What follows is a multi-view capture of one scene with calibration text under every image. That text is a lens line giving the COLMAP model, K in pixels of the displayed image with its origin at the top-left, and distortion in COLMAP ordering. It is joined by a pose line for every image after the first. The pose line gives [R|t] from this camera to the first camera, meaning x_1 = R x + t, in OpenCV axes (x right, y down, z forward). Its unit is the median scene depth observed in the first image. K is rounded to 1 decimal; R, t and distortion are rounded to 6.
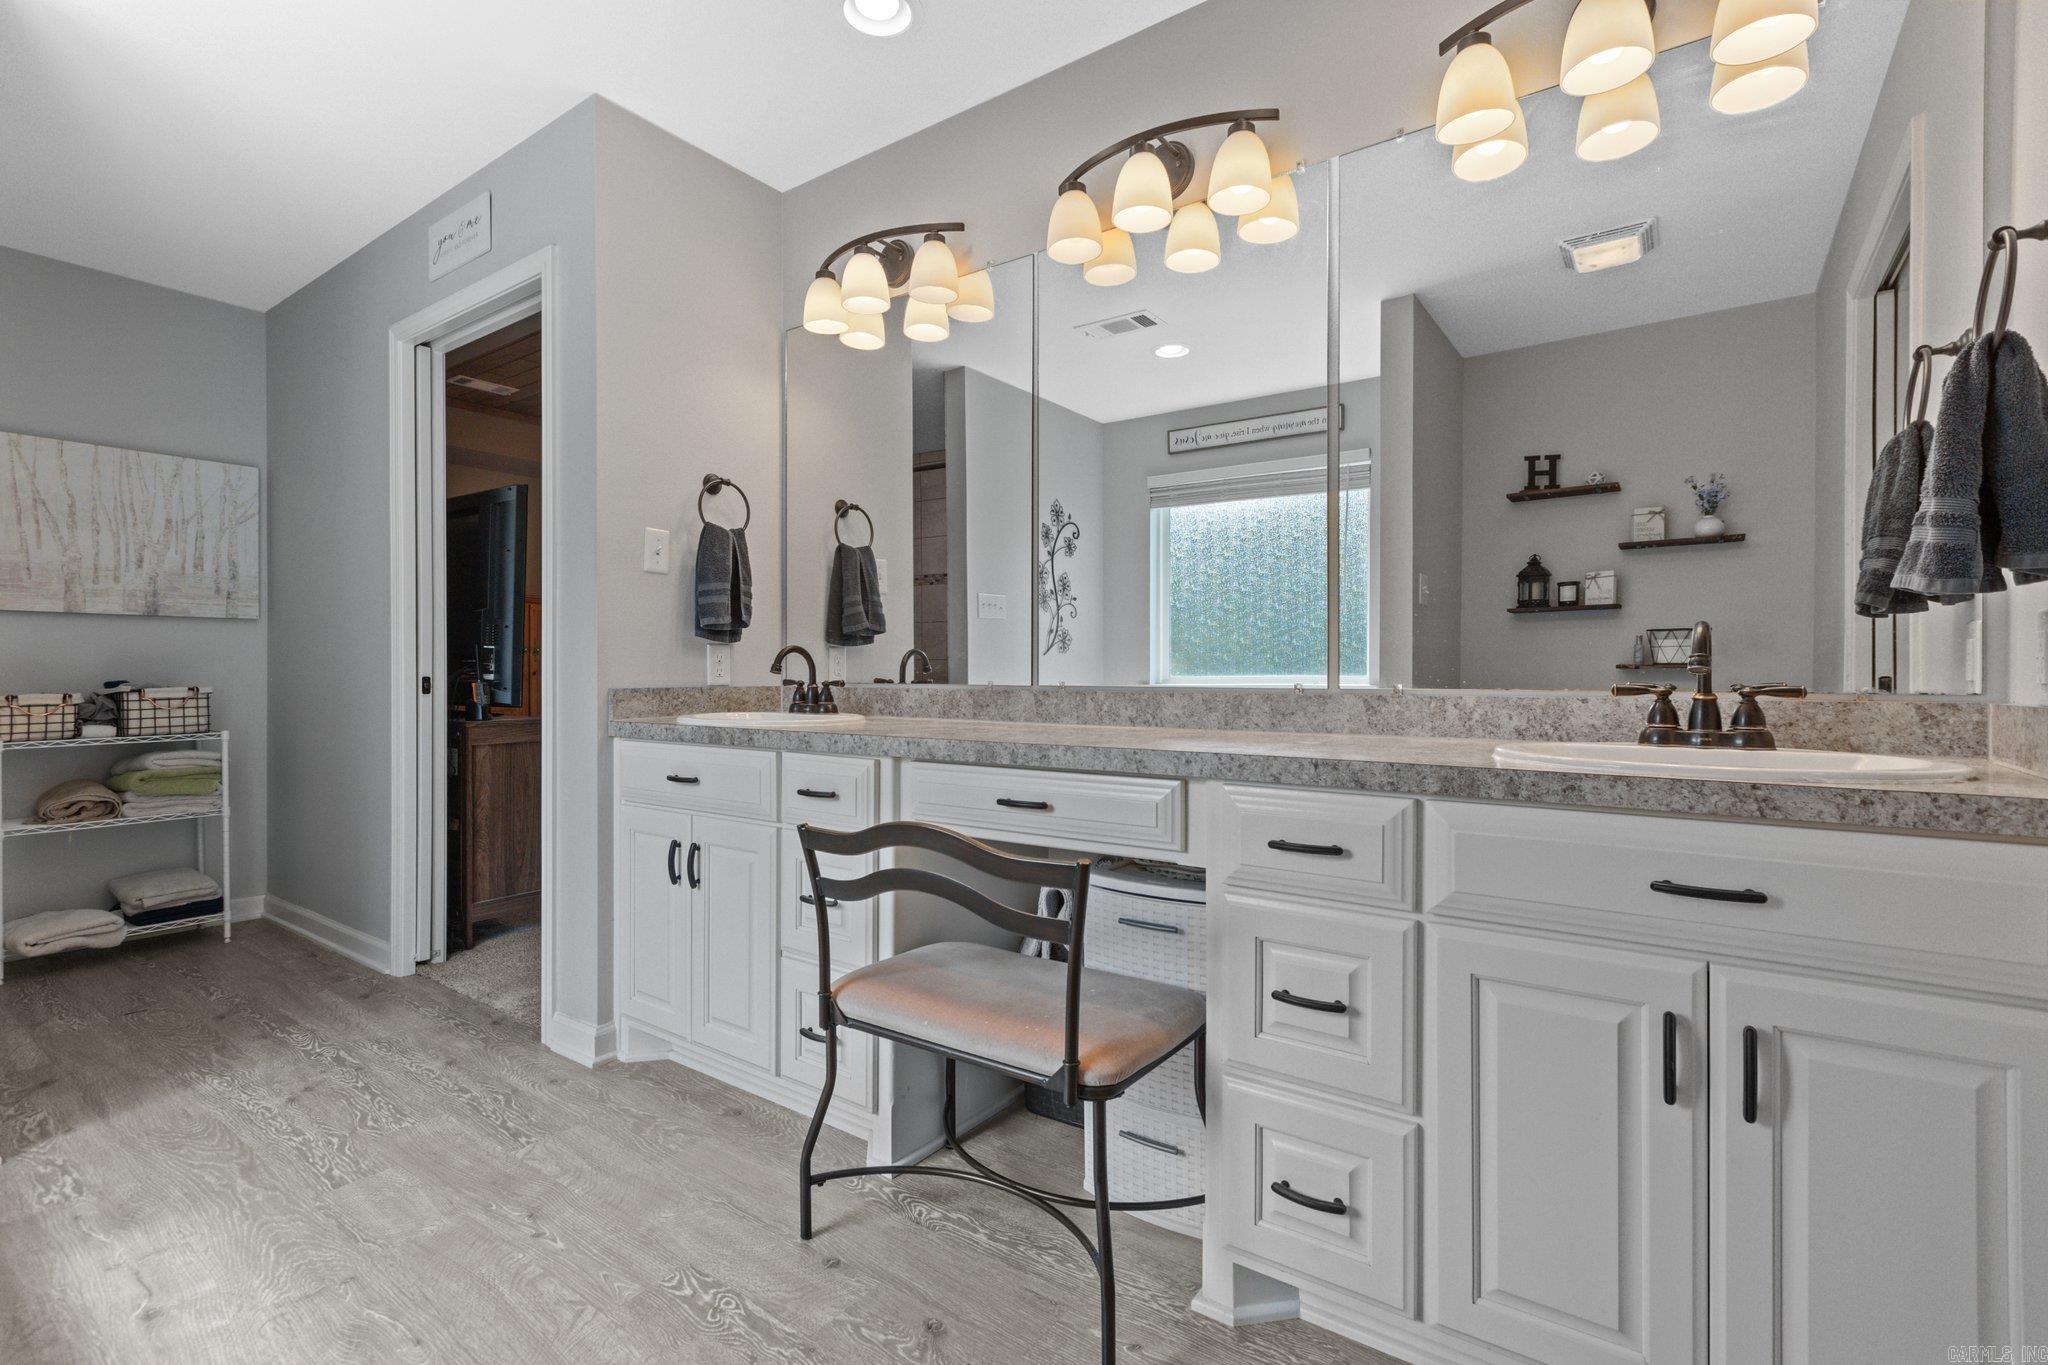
lens RADIAL K [[936.4, 0, 1016.2], [0, 936.4, 666.2], [0, 0, 1]] dist [0.002714, -0.000434]
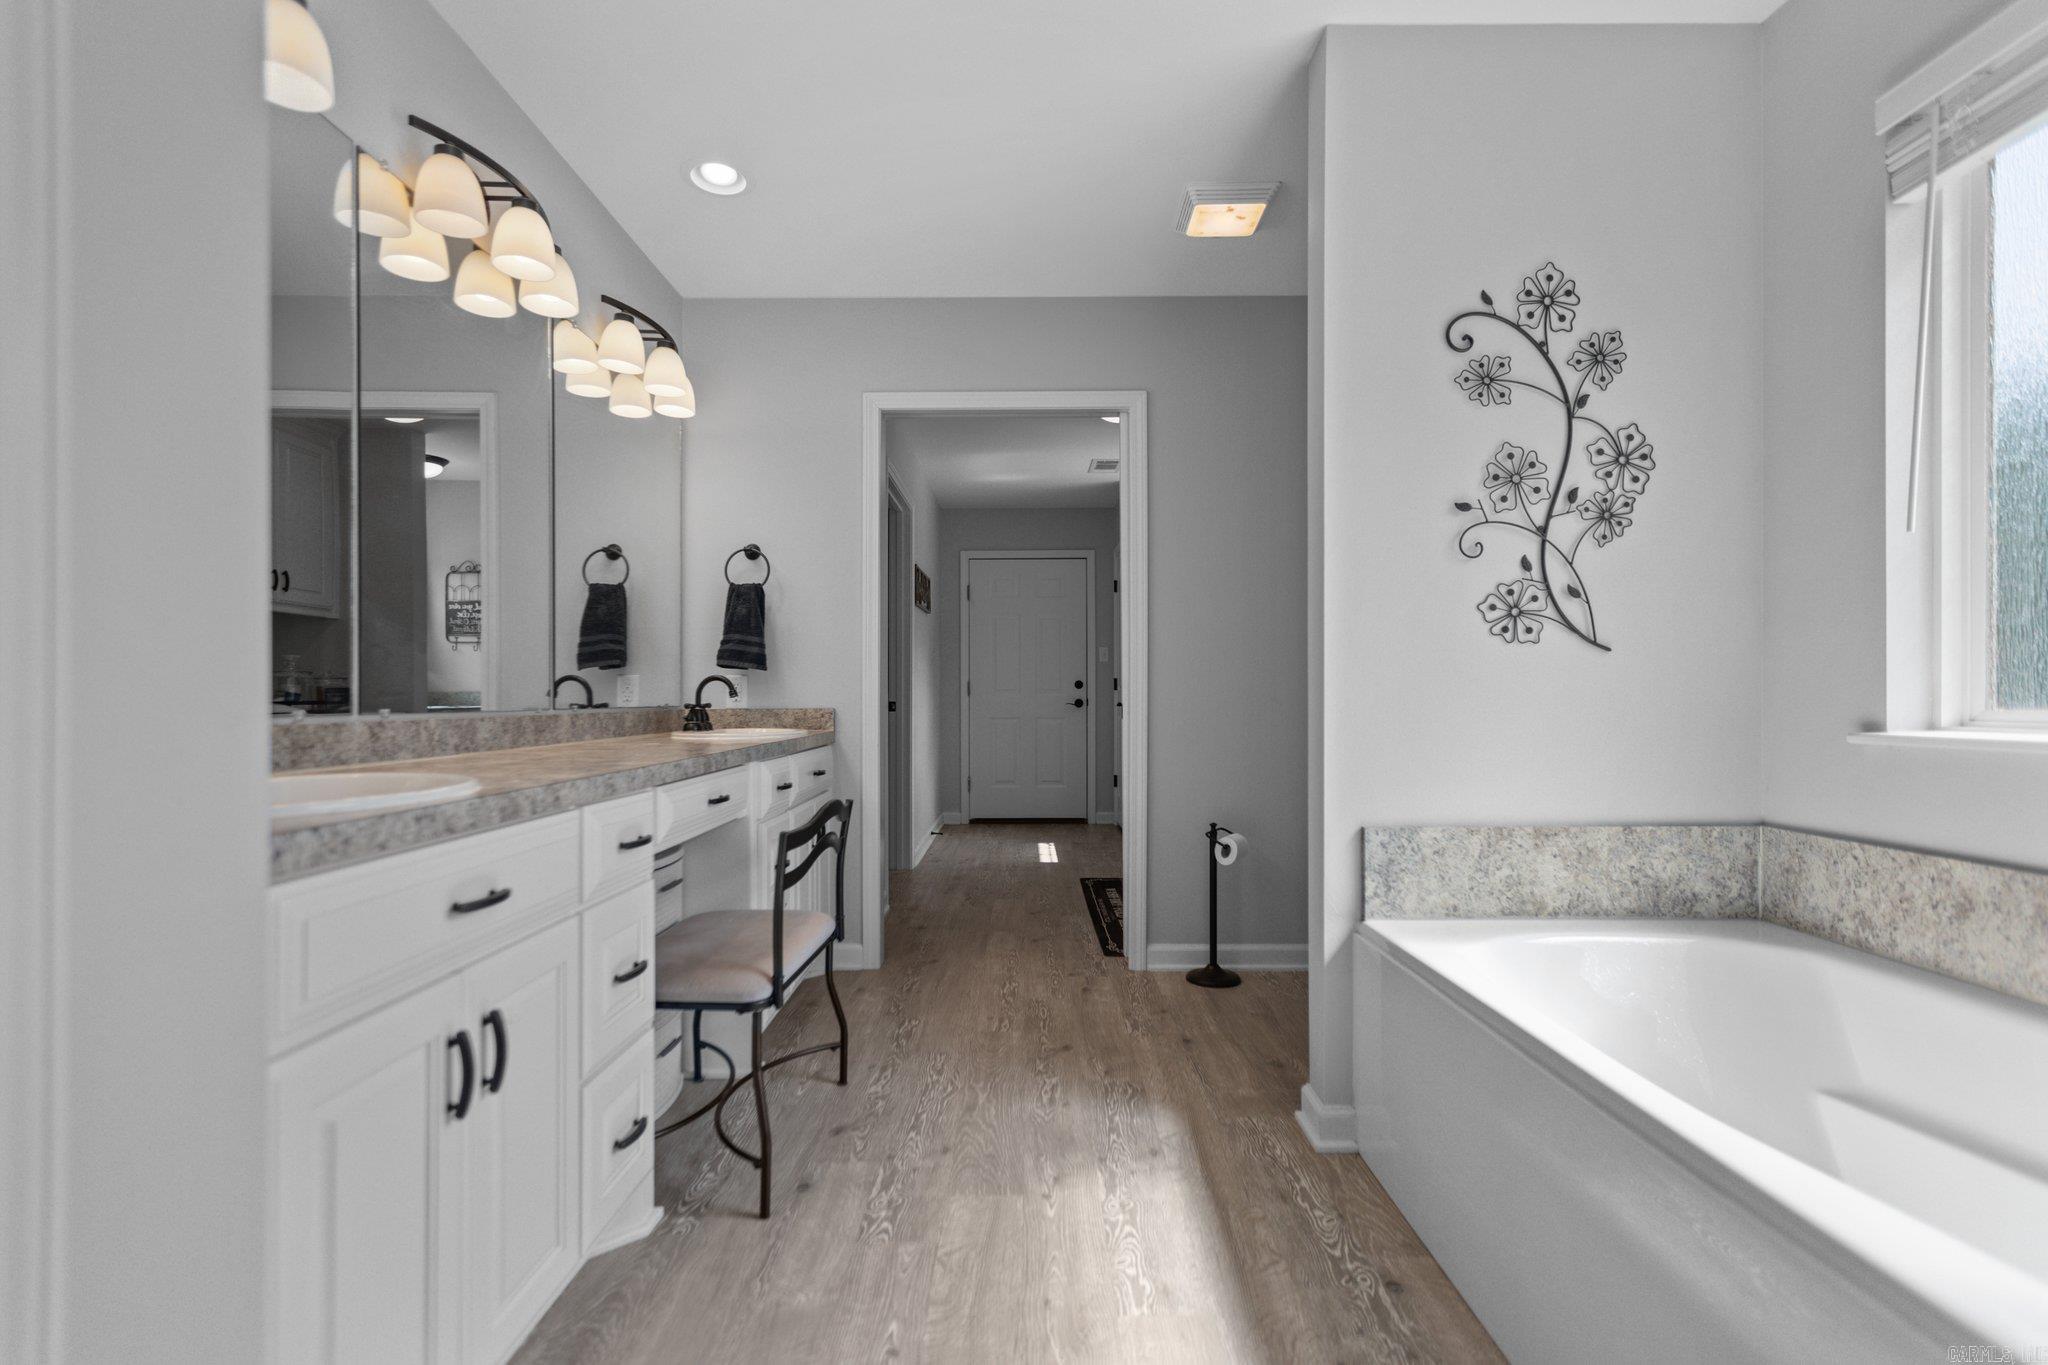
lens RADIAL K [[936.4, 0, 1036.5], [0, 936.4, 703.2], [0, 0, 1]] dist [0.002714, -0.000434]
pose [[-0.603375, 0.004456, 0.797445, -0.826520], [-0.003053, 0.999964, -0.007898, 0.013410], [-0.797452, -0.007200, -0.603340, 0.919327]]
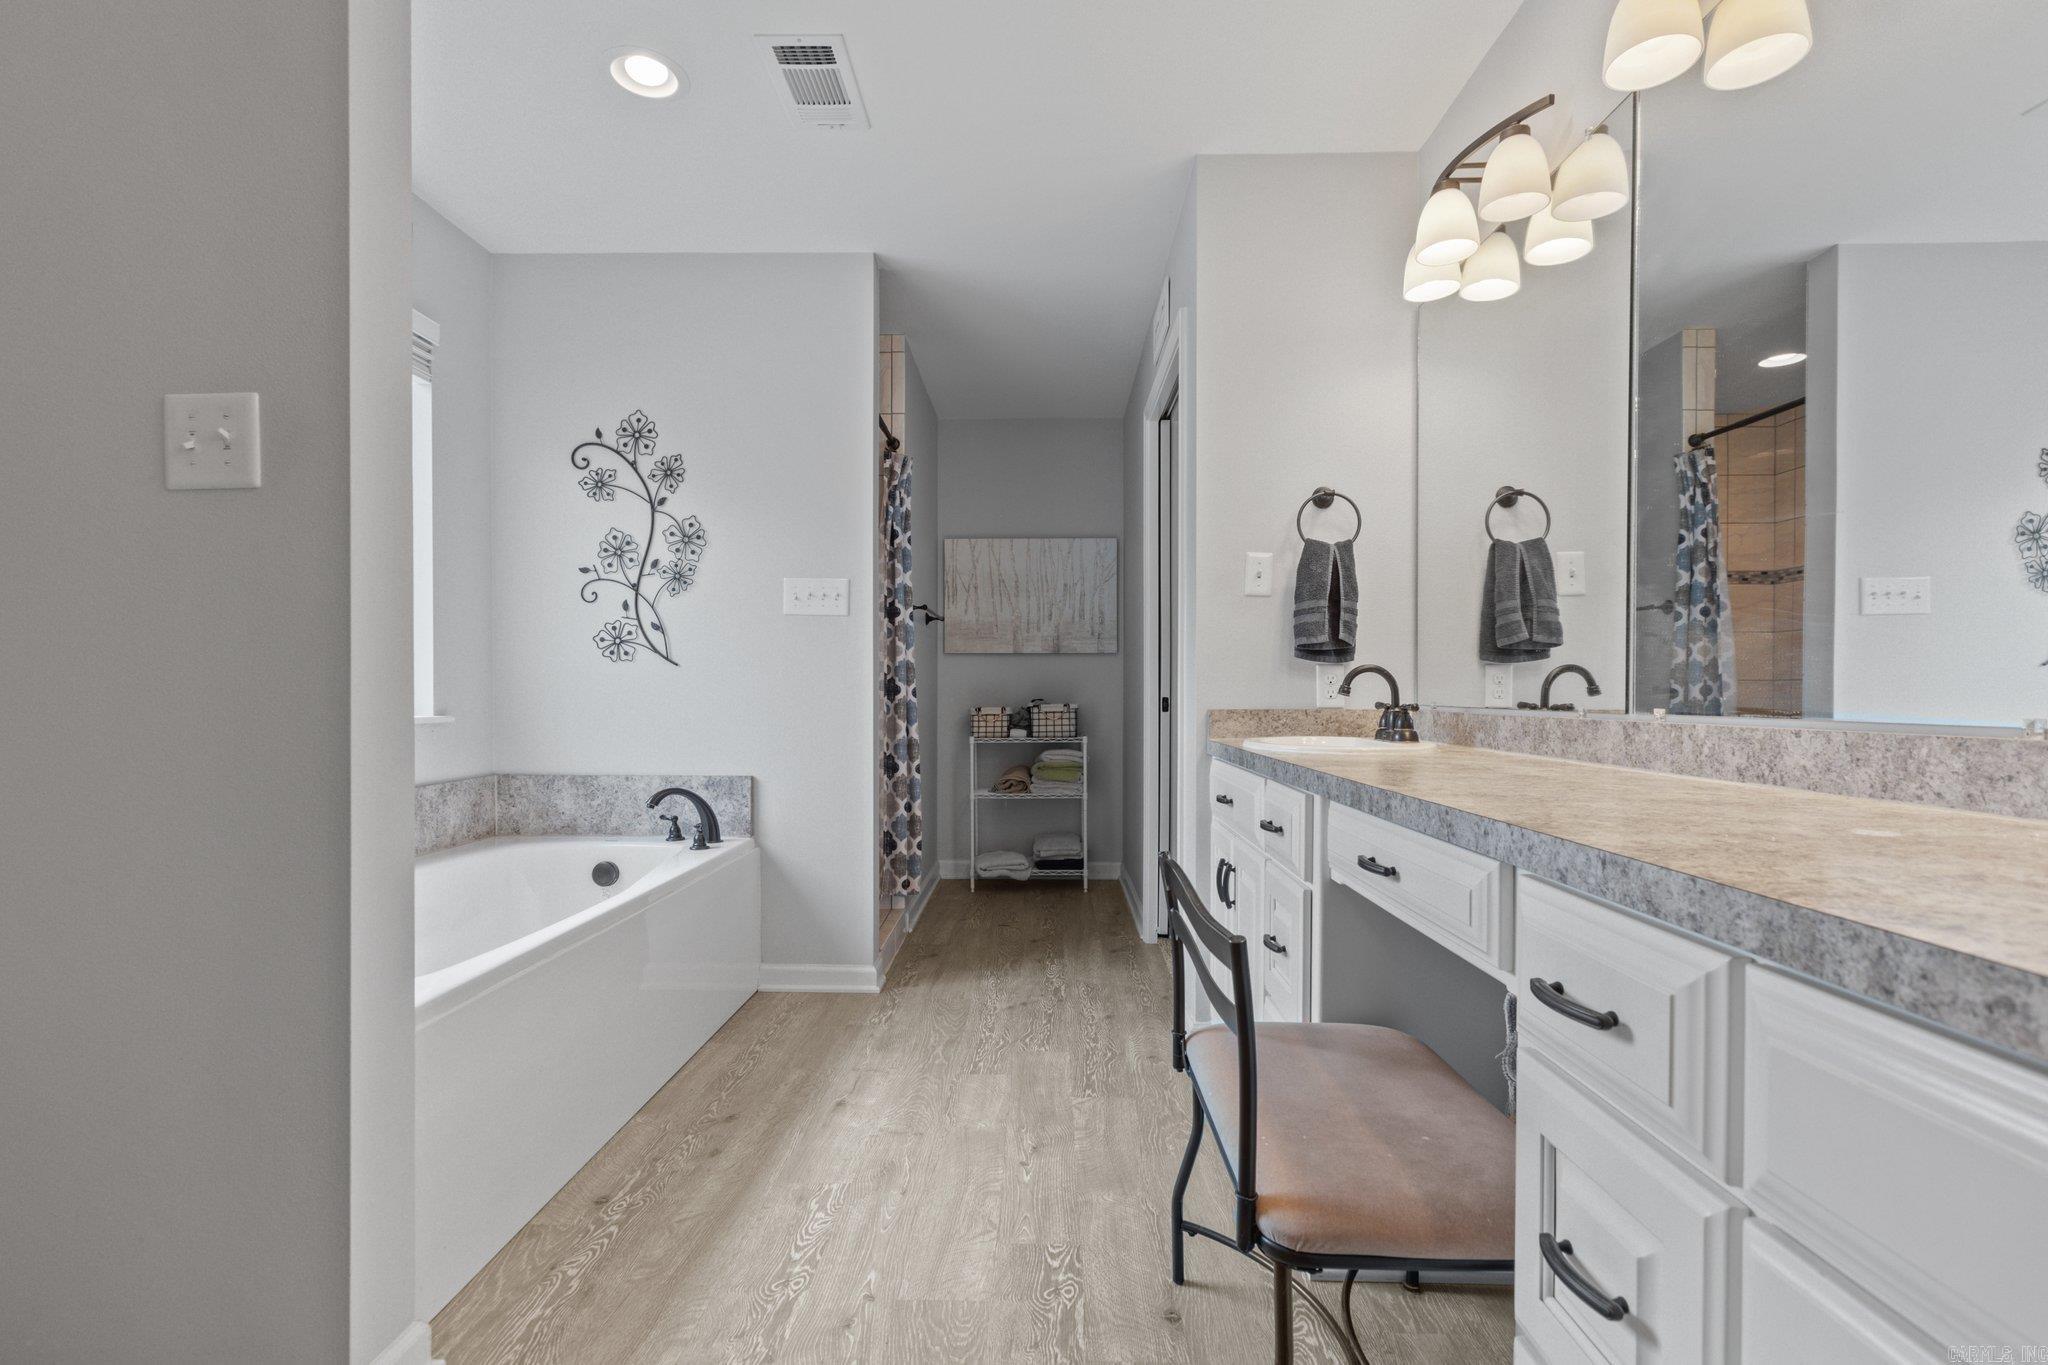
lens RADIAL K [[936.4, 0, 1017.6], [0, 936.4, 701.8], [0, 0, 1]] dist [0.002714, -0.000434]
pose [[0.571367, 0.009545, -0.820639, 0.299307], [0.001627, 0.999917, 0.012764, 0.001522], [0.820693, -0.008628, 0.571305, 0.205923]]
